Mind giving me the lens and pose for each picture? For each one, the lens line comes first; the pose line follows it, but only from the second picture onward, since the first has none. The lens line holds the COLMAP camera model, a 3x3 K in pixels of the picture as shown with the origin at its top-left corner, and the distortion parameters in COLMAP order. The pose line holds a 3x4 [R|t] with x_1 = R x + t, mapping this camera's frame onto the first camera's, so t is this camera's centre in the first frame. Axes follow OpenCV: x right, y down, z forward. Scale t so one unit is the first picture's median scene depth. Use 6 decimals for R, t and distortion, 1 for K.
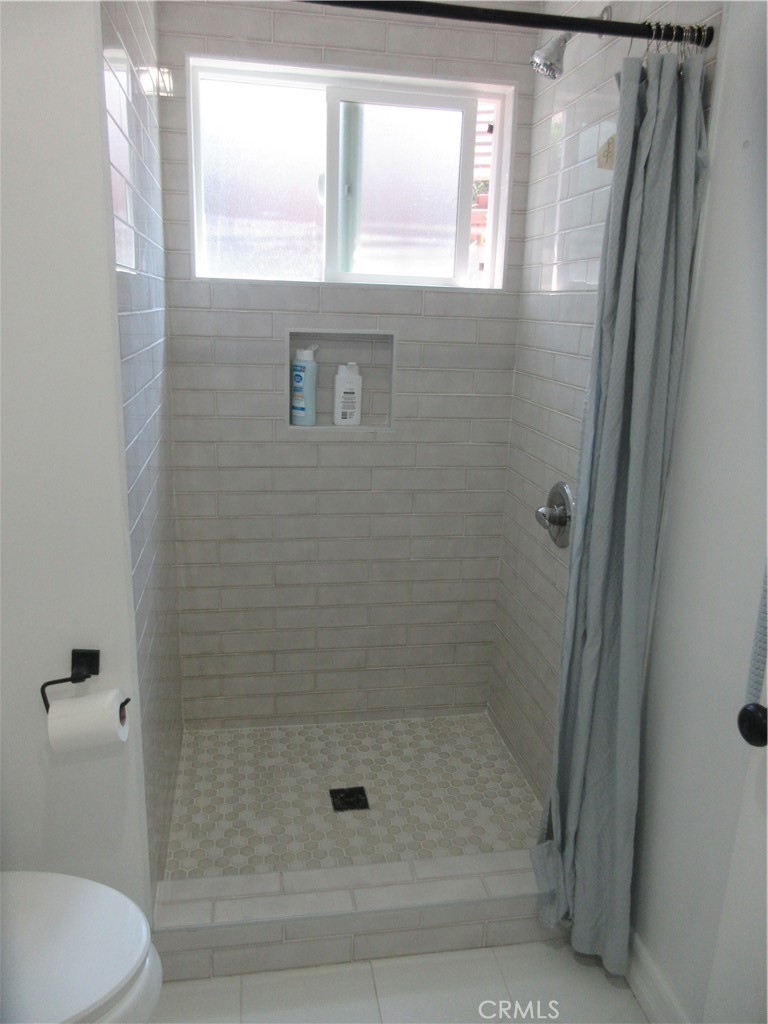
lens RADIAL K [[742.8, 0, 383.9], [0, 742.8, 517.3], [0, 0, 1]] dist [-0.009954, -0.000685]
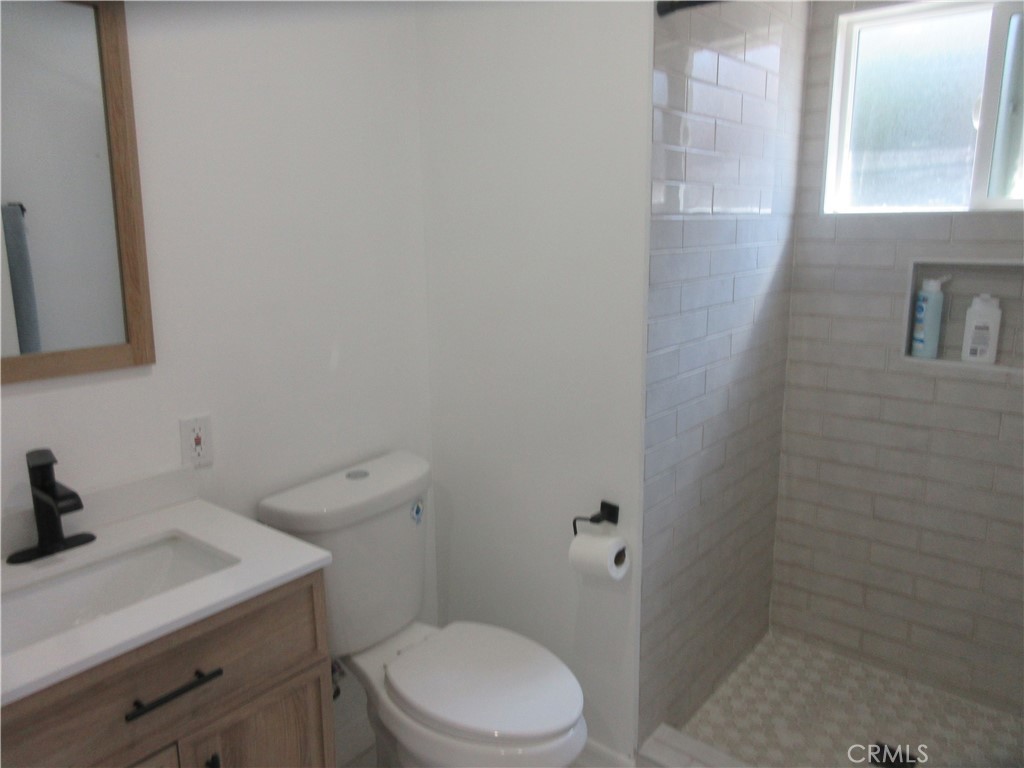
lens RADIAL K [[755.9, 0, 515.7], [0, 755.9, 385.0], [0, 0, 1]] dist [0.000092, 0.007548]
pose [[0.647833, 0.124766, -0.751496, 0.289254], [-0.174447, 0.984580, 0.013080, -0.010788], [0.741539, 0.122623, 0.659608, -0.027884]]
